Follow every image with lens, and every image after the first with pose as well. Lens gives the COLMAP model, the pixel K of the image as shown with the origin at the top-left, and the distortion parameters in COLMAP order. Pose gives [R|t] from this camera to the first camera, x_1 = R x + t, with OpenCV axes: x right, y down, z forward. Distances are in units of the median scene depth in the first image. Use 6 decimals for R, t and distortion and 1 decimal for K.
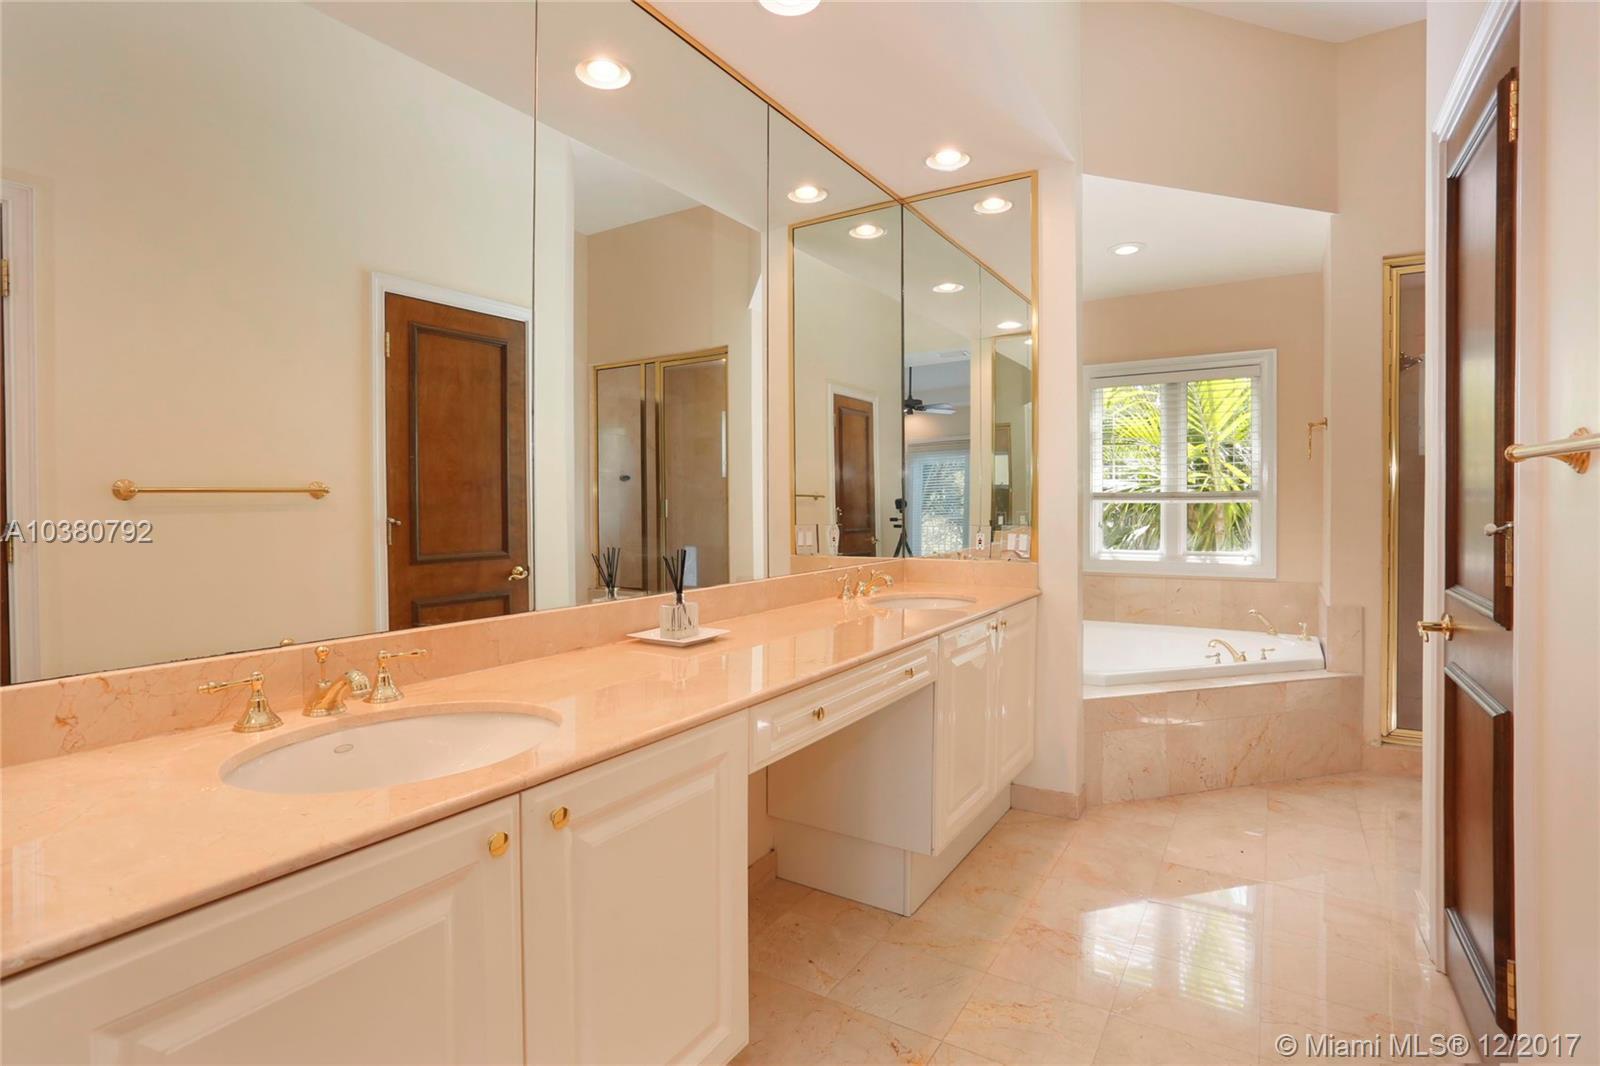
lens RADIAL K [[789.1, 0, 796.7], [0, 789.1, 516.2], [0, 0, 1]] dist [-0.075578, 0.030858]
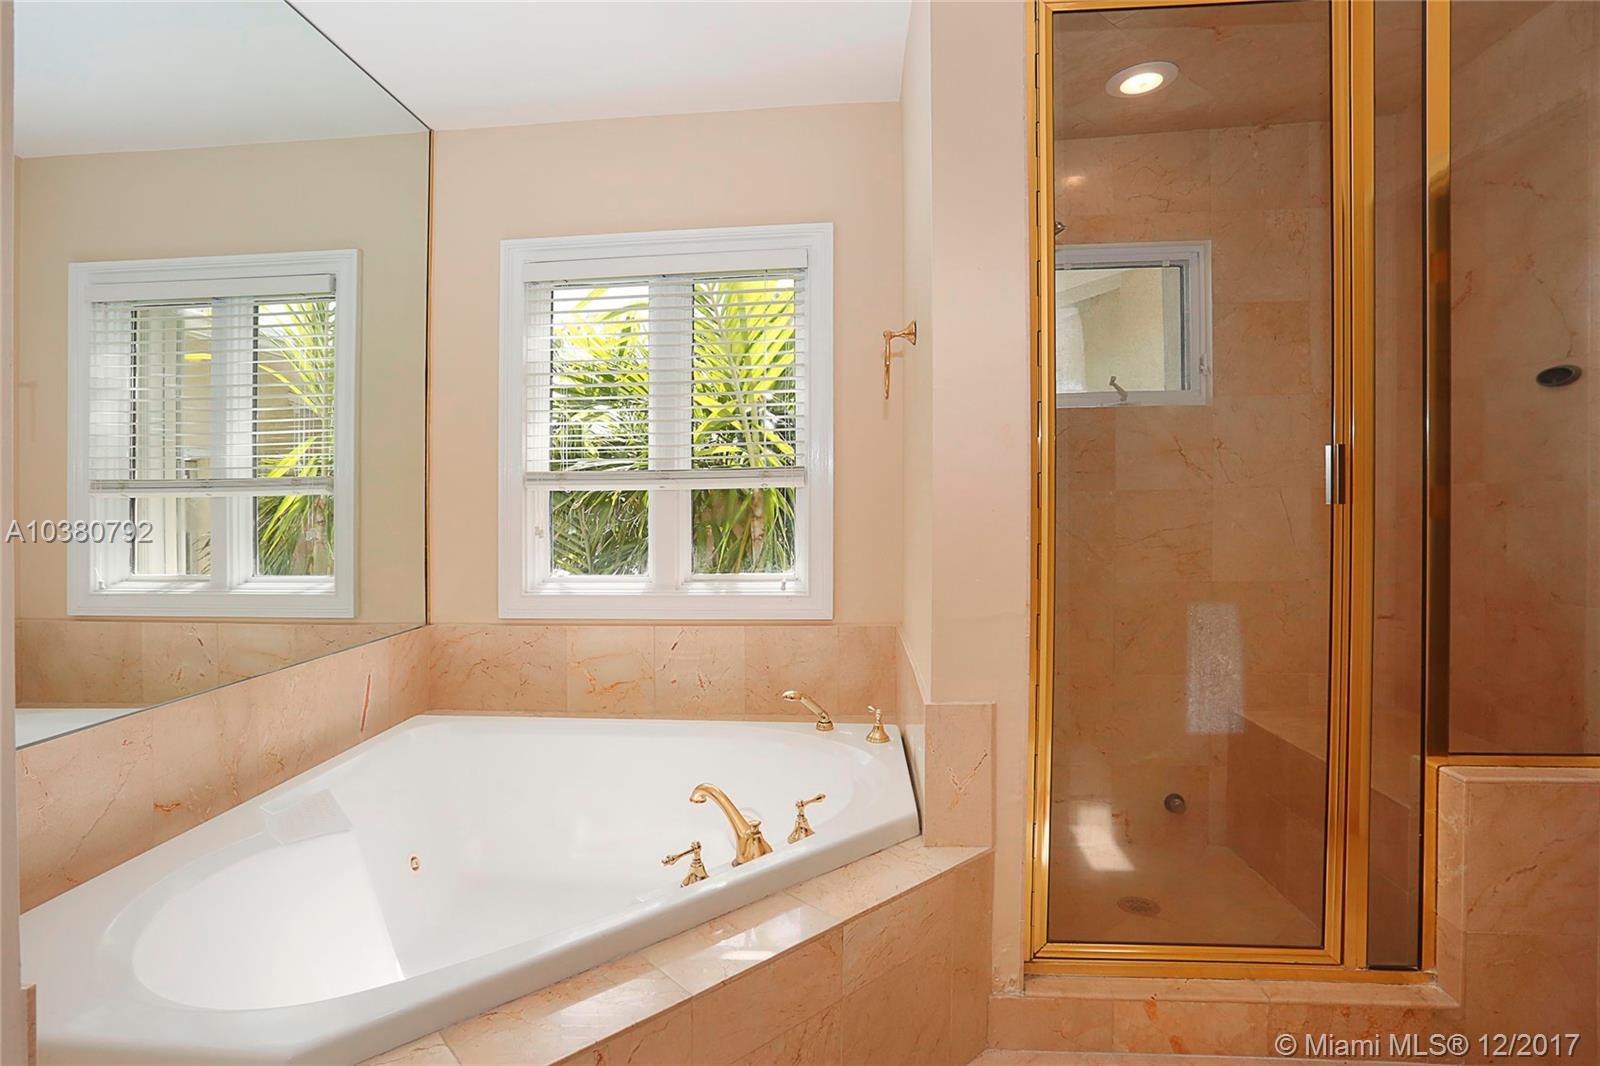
lens RADIAL K [[789.1, 0, 796.7], [0, 789.1, 516.2], [0, 0, 1]] dist [-0.075578, 0.030858]
pose [[0.879306, 0.002072, 0.476252, 0.307217], [0.000273, 0.999988, -0.004854, 0.006232], [-0.476256, 0.004399, 0.879296, 0.476087]]
